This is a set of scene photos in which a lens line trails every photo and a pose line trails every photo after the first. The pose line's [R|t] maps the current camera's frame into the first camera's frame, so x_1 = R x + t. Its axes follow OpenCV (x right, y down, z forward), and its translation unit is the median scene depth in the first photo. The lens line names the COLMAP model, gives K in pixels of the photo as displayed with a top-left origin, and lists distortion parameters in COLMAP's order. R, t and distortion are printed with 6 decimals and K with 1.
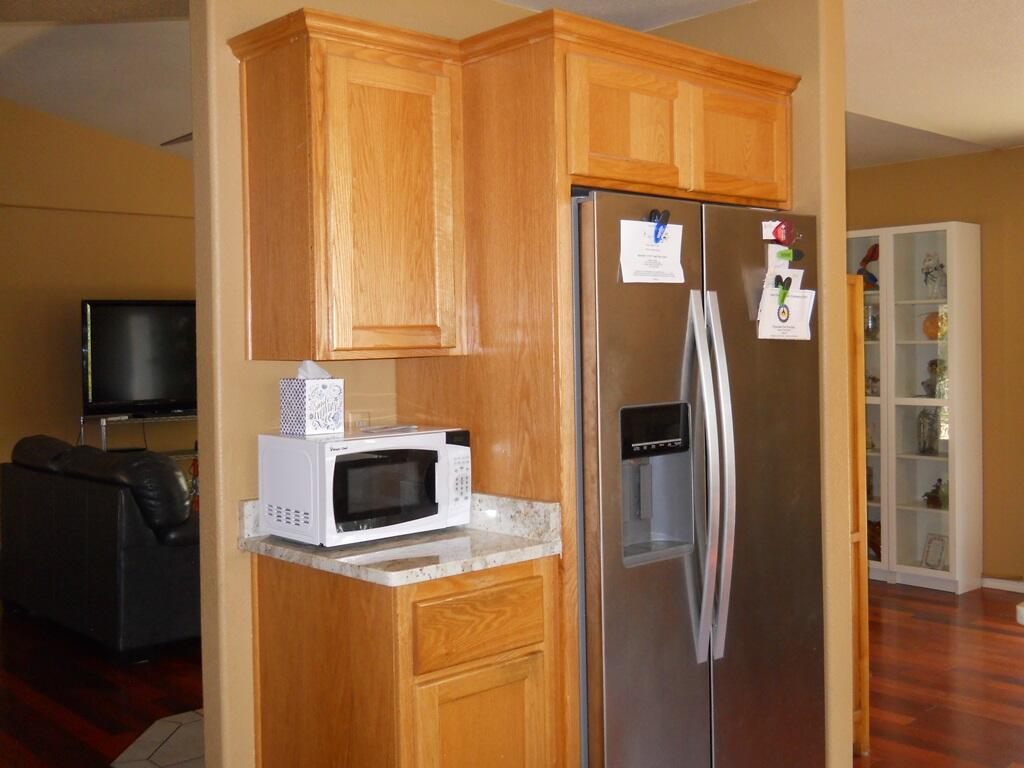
lens RADIAL K [[1104.3, 0, 512.0], [0, 1104.3, 384.0], [0, 0, 1]] dist [0.007828, 0.014736]
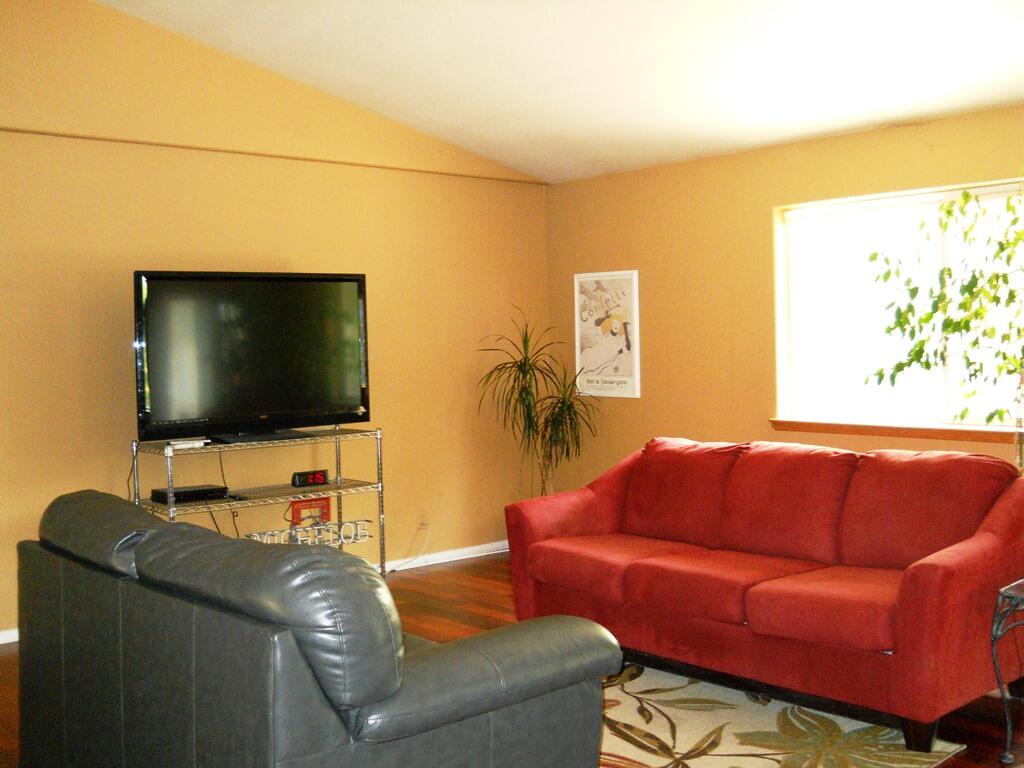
lens RADIAL K [[1119.7, 0, 512.0], [0, 1119.7, 384.0], [0, 0, 1]] dist [-0.013842, -0.016128]
pose [[0.999859, -0.006817, -0.015334, -0.200413], [0.006872, 0.999970, 0.003562, -0.010044], [0.015309, -0.003666, 0.999876, 0.431799]]
